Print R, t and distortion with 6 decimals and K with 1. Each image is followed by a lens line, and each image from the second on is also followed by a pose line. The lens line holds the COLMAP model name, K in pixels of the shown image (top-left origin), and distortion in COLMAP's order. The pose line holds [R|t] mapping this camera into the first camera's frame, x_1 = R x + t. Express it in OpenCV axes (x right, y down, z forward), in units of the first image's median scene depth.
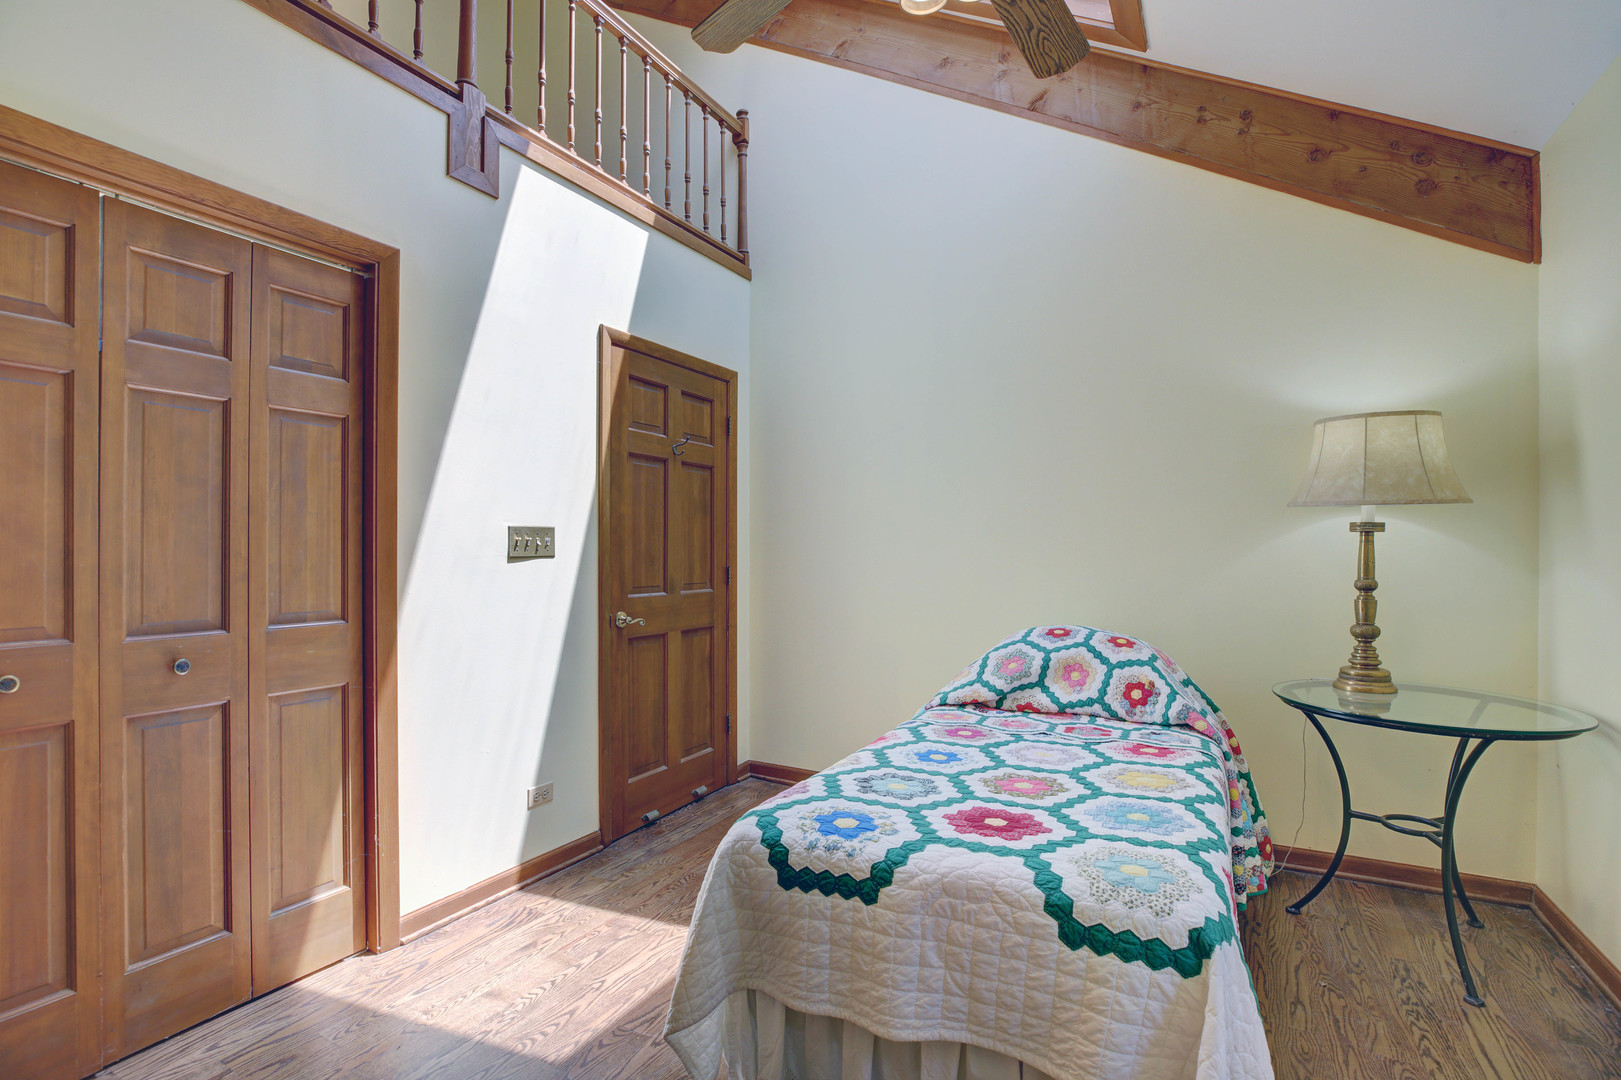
lens RADIAL K [[739.9, 0, 807.3], [0, 739.9, 544.8], [0, 0, 1]] dist [-0.037807, 0.007790]
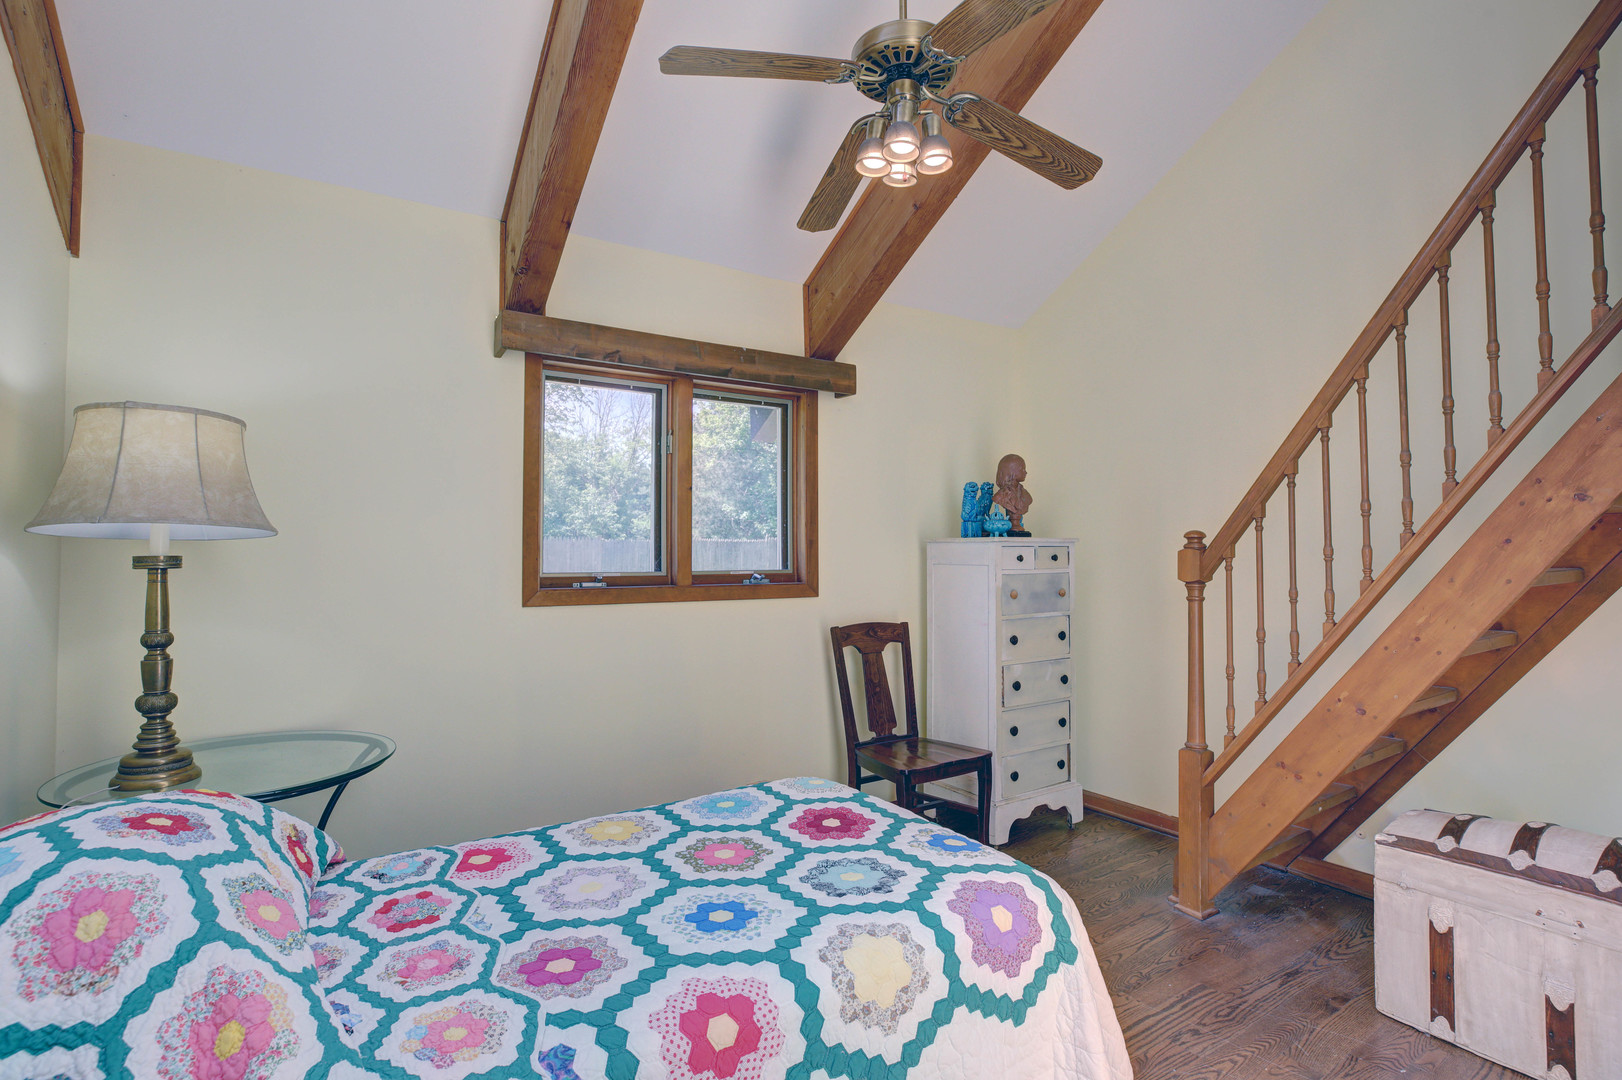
lens RADIAL K [[812.3, 0, 806.0], [0, 812.3, 540.2], [0, 0, 1]] dist [-0.005096, -0.000338]
pose [[-0.892908, 0.011142, 0.450100, -0.238726], [-0.004419, 0.999429, -0.033505, -0.027570], [-0.450217, -0.031906, -0.892349, 1.738862]]
